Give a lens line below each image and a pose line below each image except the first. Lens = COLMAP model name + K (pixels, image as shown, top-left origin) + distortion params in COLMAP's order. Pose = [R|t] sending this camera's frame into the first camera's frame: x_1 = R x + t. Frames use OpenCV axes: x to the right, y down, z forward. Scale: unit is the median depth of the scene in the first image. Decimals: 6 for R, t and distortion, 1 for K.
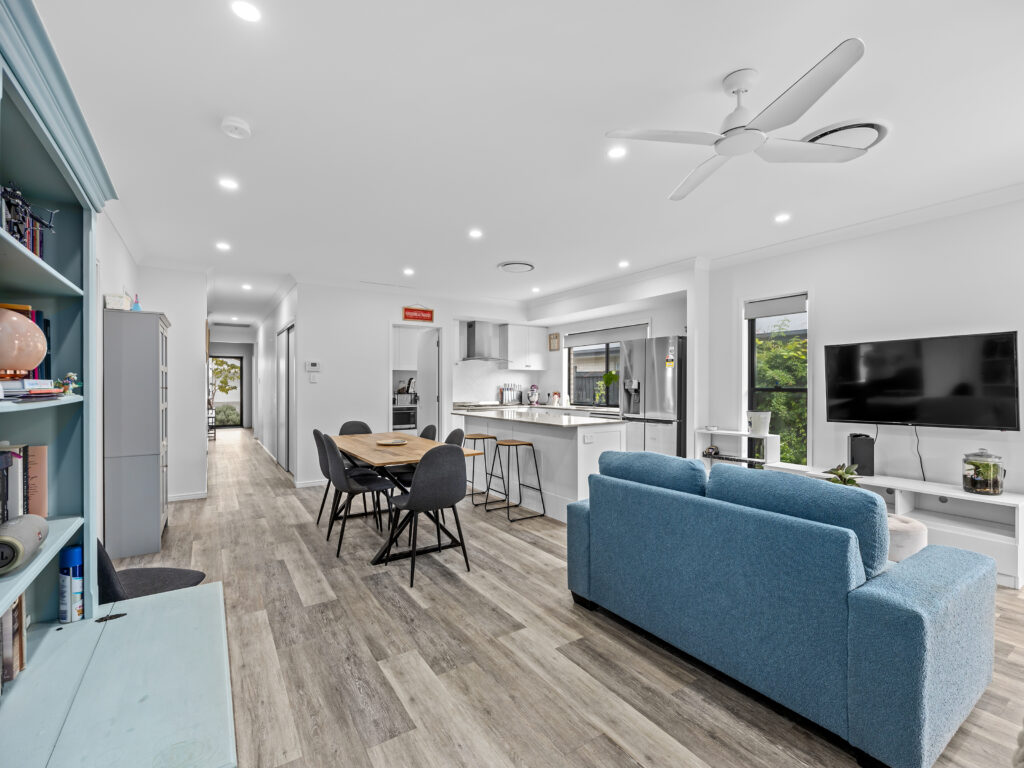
lens RADIAL K [[460.9, 0, 510.6], [0, 460.9, 382.7], [0, 0, 1]] dist [-0.000243, -0.000400]
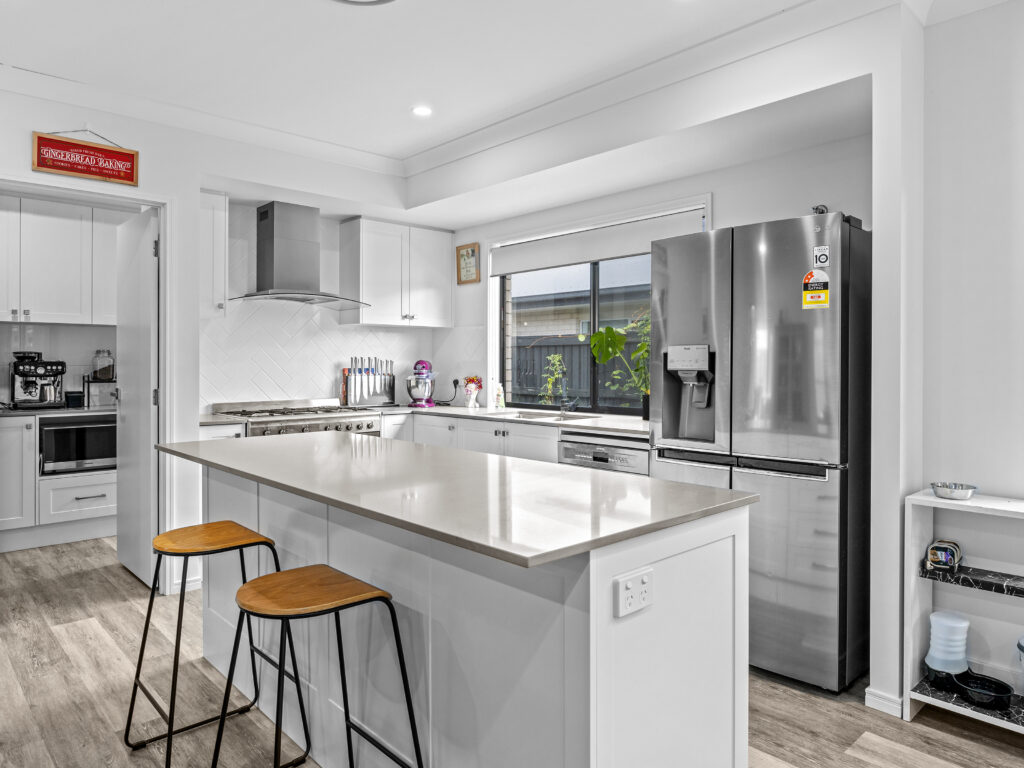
lens RADIAL K [[681.7, 0, 509.0], [0, 681.7, 359.8], [0, 0, 1]] dist [0.007359, -0.002198]
pose [[0.987122, 0.001873, 0.159959, 0.036529], [-0.002019, 0.999998, 0.000751, 0.004359], [-0.159957, -0.001064, 0.987123, 0.446818]]
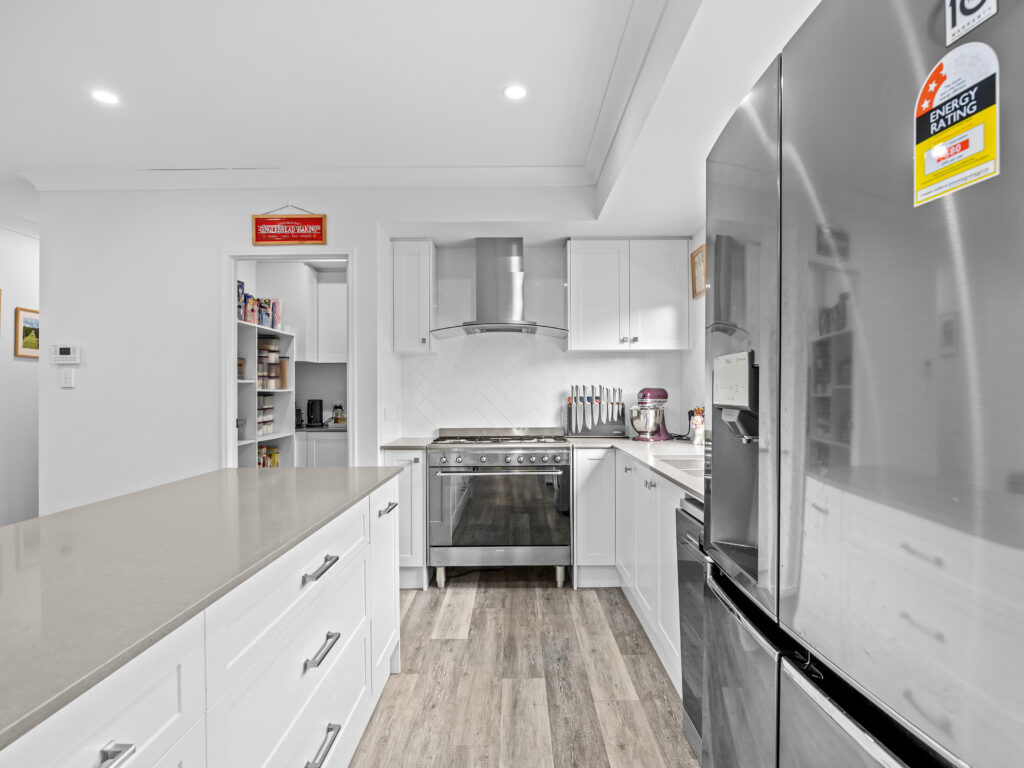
lens RADIAL K [[550.6, 0, 510.4], [0, 550.6, 388.8], [0, 0, 1]] dist [-0.001141, -0.000580]
pose [[0.830989, -0.006615, -0.556249, 0.272946], [0.008432, 0.999964, 0.000705, 0.004893], [0.556225, -0.005277, 0.831015, 0.706246]]
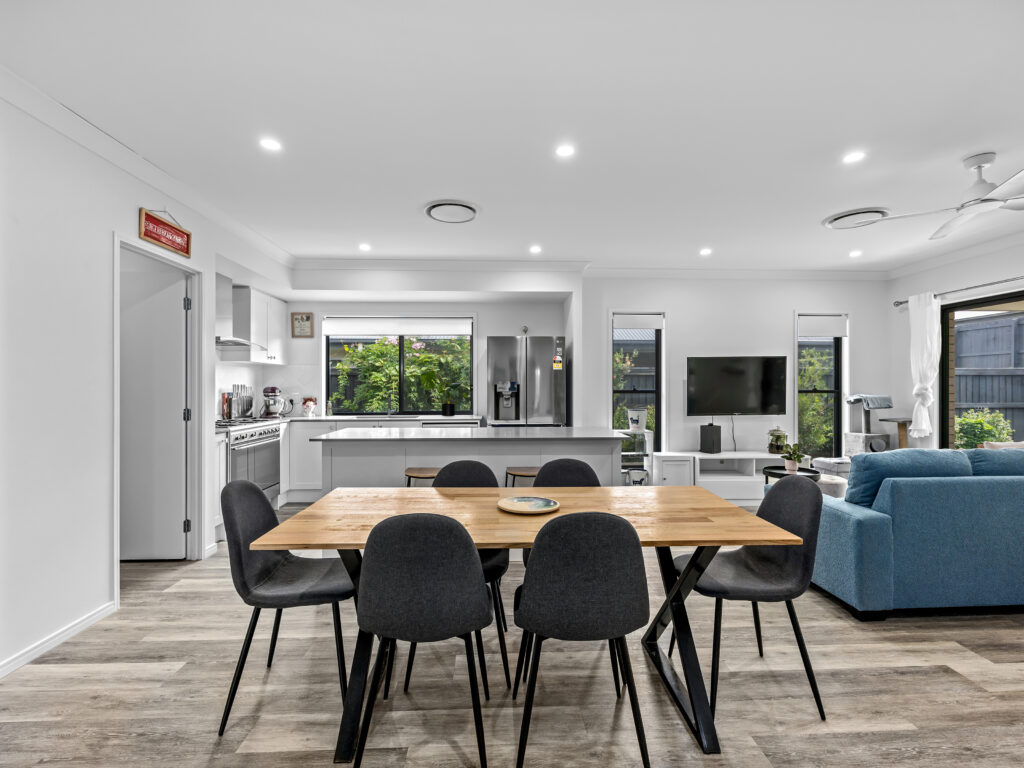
lens RADIAL K [[460.9, 0, 513.1], [0, 460.9, 386.8], [0, 0, 1]] dist [-0.000243, -0.000400]
pose [[0.512148, 0.000934, 0.858897, -0.433808], [-0.004753, 0.999987, 0.001746, 0.002133], [-0.858884, -0.004977, 0.512146, 0.481534]]
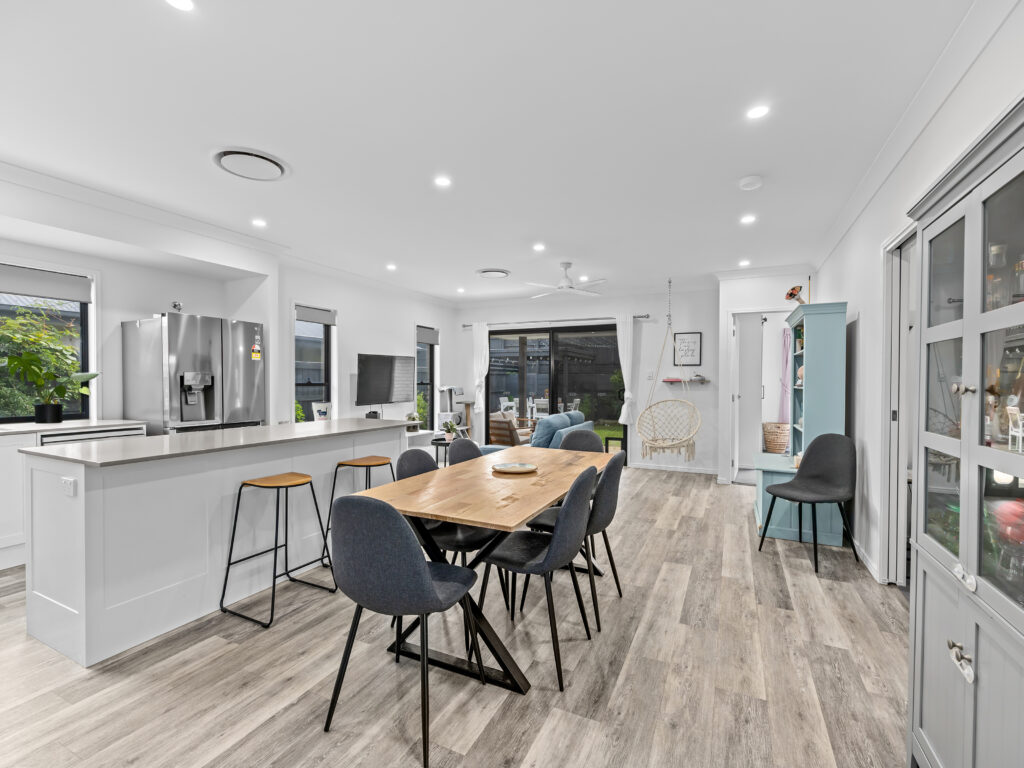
lens RADIAL K [[460.9, 0, 507.5], [0, 460.9, 383.0], [0, 0, 1]] dist [-0.000243, -0.000400]
pose [[-0.508602, -0.005972, 0.860981, -0.516494], [-0.009209, 0.999956, 0.001495, 0.004309], [-0.860953, -0.007168, -0.508634, 0.848098]]
